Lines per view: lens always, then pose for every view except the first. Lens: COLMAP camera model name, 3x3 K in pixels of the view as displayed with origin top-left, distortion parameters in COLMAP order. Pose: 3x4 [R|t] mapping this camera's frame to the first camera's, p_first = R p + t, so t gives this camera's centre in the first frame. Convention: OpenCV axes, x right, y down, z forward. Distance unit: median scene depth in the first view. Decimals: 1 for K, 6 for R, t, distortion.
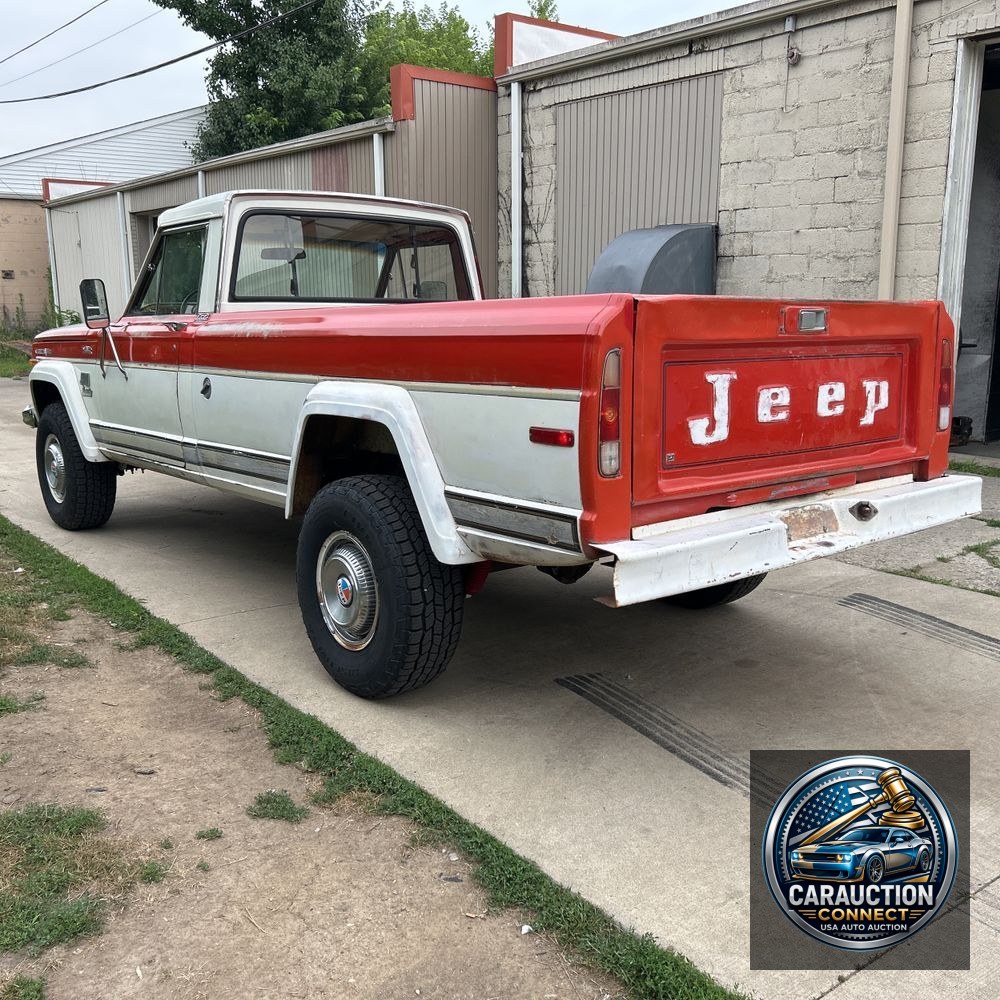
lens RADIAL K [[1017.6, 0, 494.4], [0, 1017.6, 491.2], [0, 0, 1]] dist [0.026257, 0.000000]
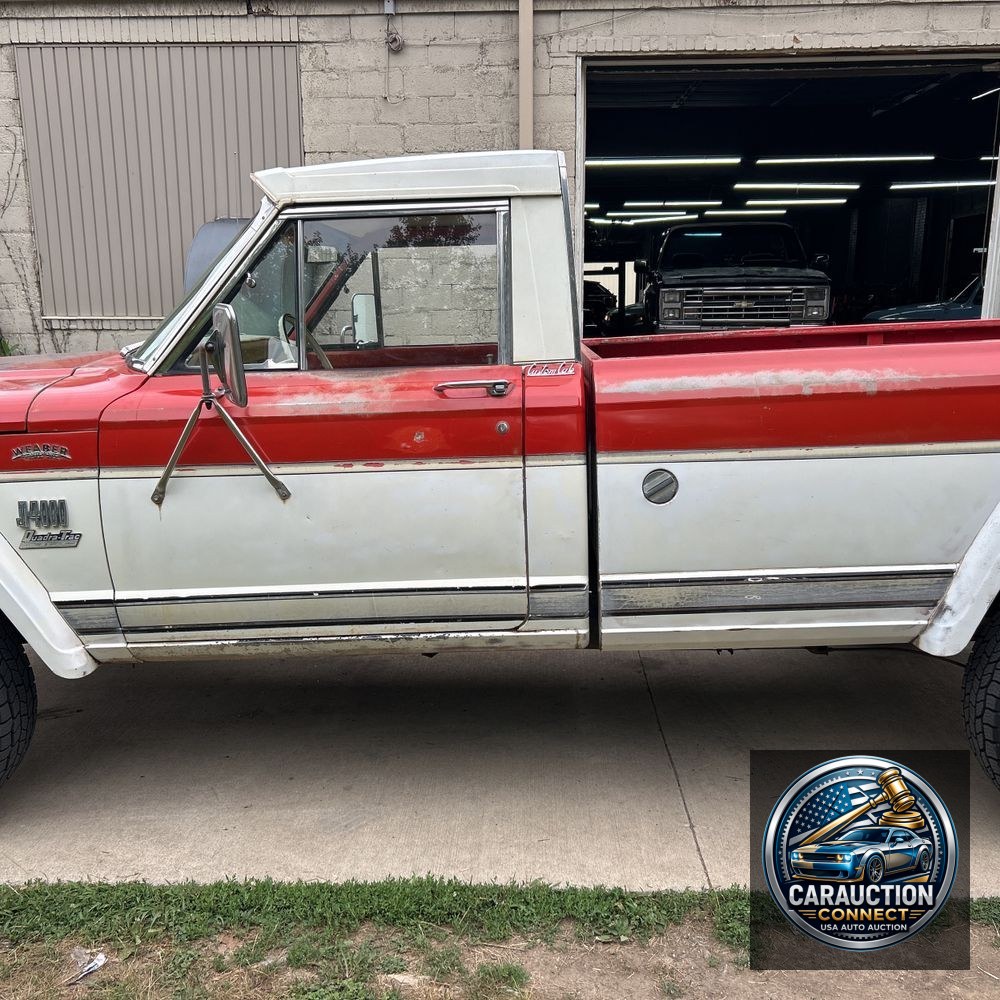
lens RADIAL K [[1017.6, 0, 494.8], [0, 1017.6, 507.3], [0, 0, 1]] dist [0.026257, 0.000000]
pose [[0.657251, -0.166699, 0.735005, -0.862941], [0.153888, 0.984369, 0.085645, -0.169985], [-0.737793, 0.056818, 0.672631, 0.739295]]
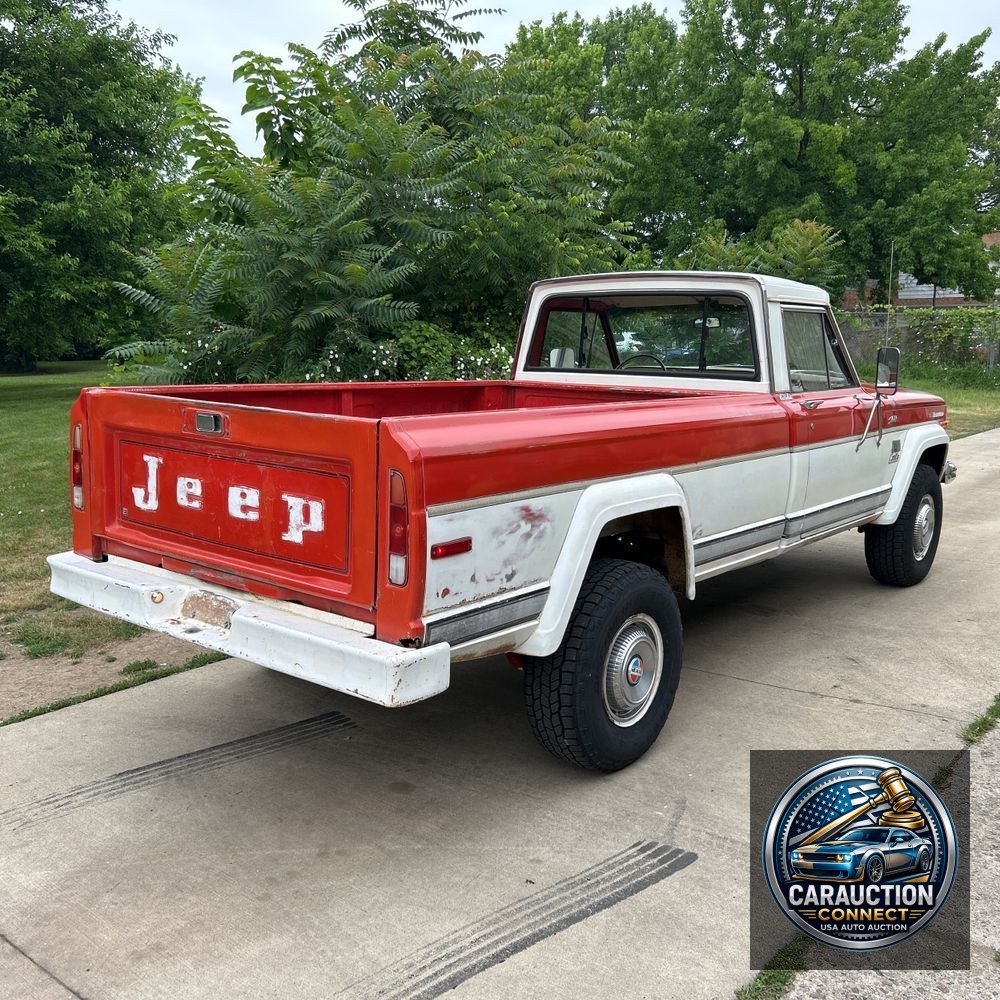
lens RADIAL K [[1017.6, 0, 495.9], [0, 1017.6, 477.4], [0, 0, 1]] dist [0.026257, 0.000000]
pose [[0.201680, 0.150290, -0.967852, 1.104805], [-0.180098, 0.976999, 0.114182, -0.224350], [0.962751, 0.151280, 0.224108, 0.824325]]
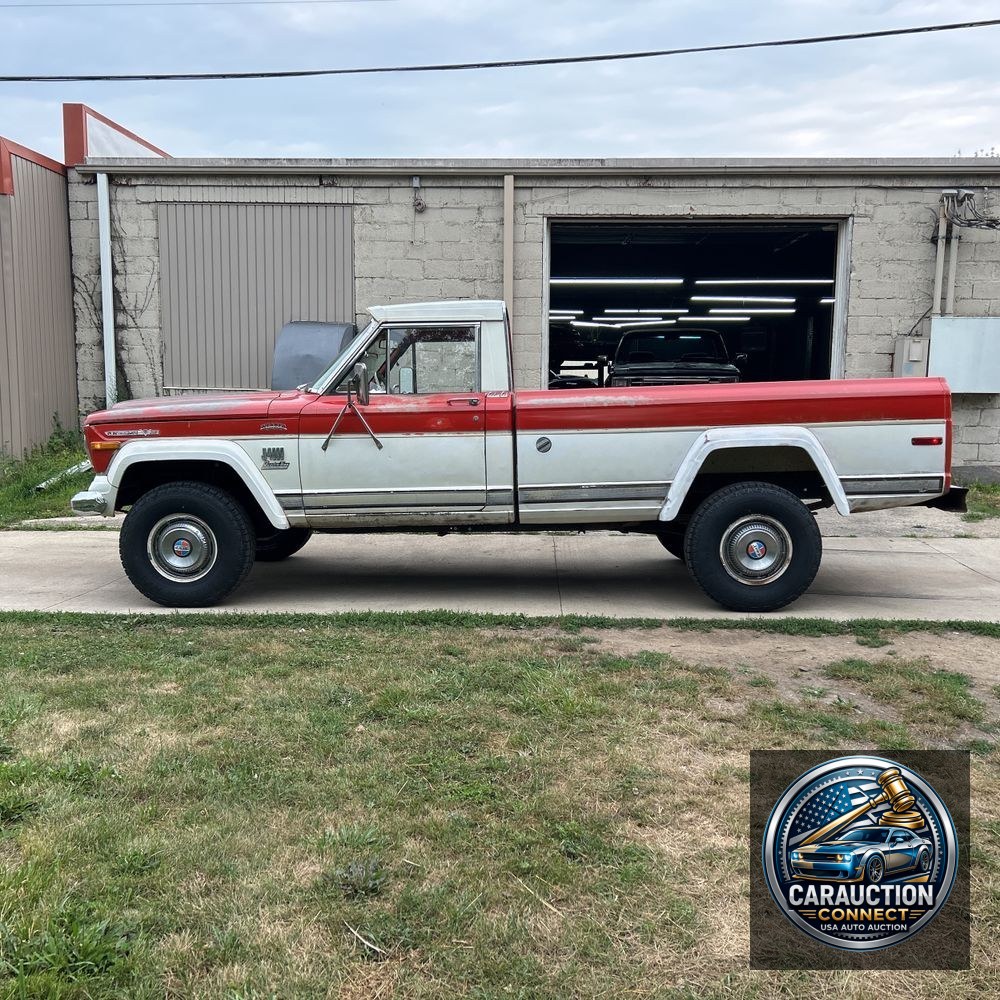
lens RADIAL K [[1017.6, 0, 498.2], [0, 1017.6, 516.5], [0, 0, 1]] dist [0.026257, 0.000000]
pose [[0.656704, -0.094131, 0.748251, -1.492525], [0.138033, 0.990422, 0.003452, -0.019827], [-0.741409, 0.101017, 0.663407, 0.160910]]
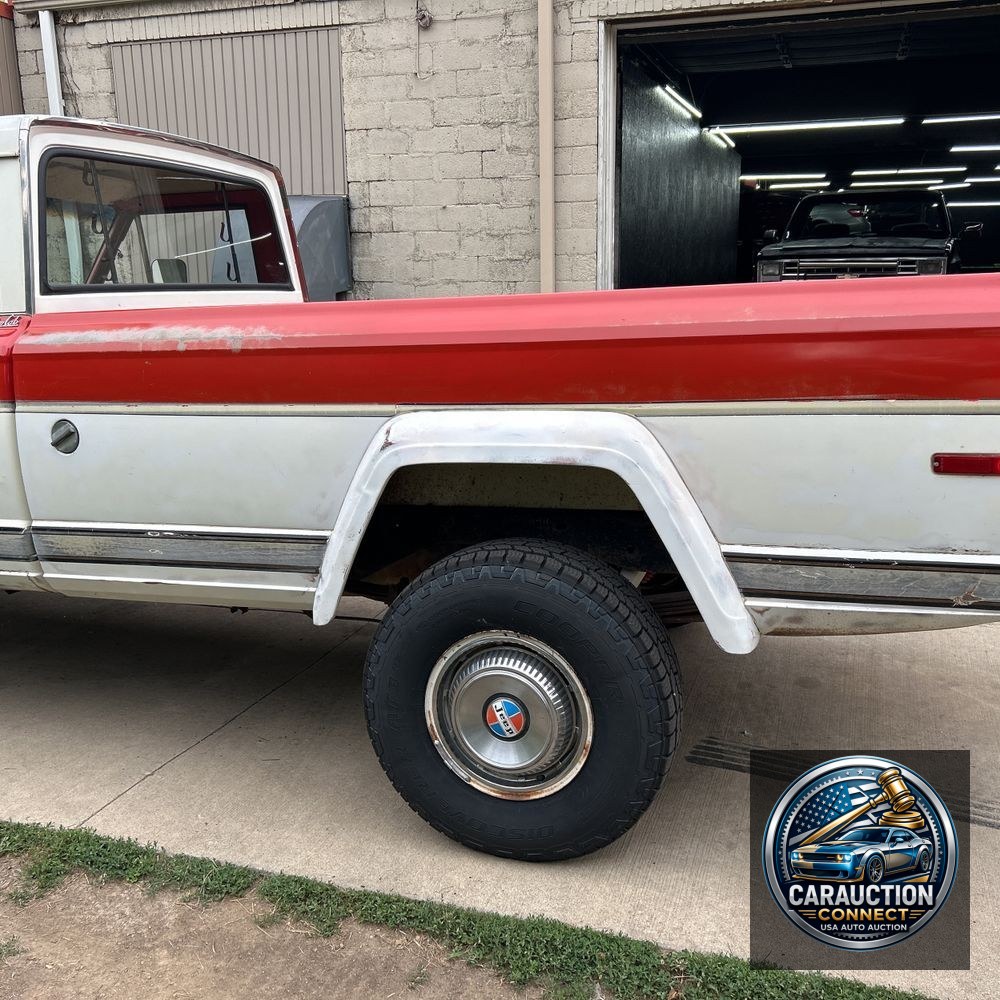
lens RADIAL K [[1017.6, 0, 507.7], [0, 1017.6, 495.4], [0, 0, 1]] dist [0.026257, 0.000000]
pose [[0.839468, -0.128540, 0.527987, -0.427259], [0.115999, 0.991614, 0.056979, -0.077007], [-0.530883, 0.013414, 0.847339, 0.369966]]
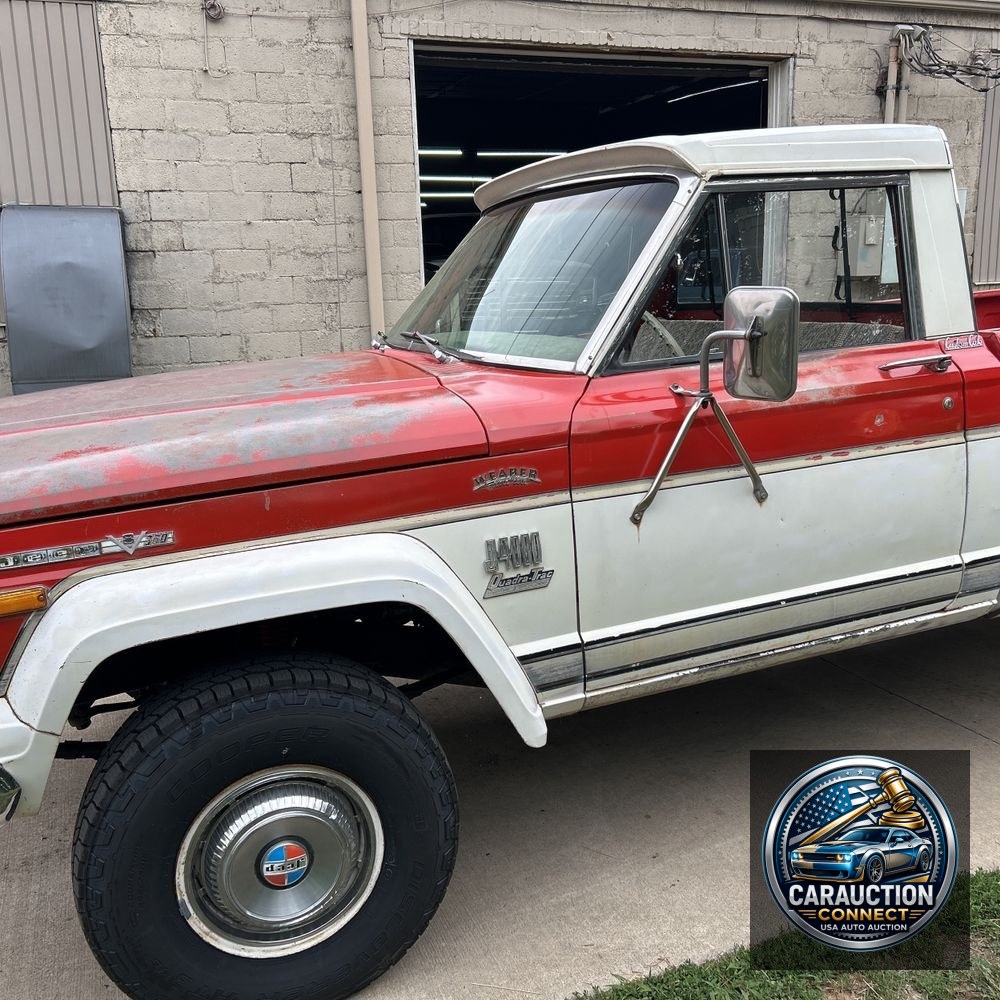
lens RADIAL K [[1017.6, 0, 501.2], [0, 1017.6, 494.1], [0, 0, 1]] dist [0.026257, 0.000000]
pose [[0.306934, -0.214838, 0.927166, -1.067184], [0.215024, 0.964654, 0.152341, -0.268649], [-0.927122, 0.152604, 0.342281, 1.224907]]
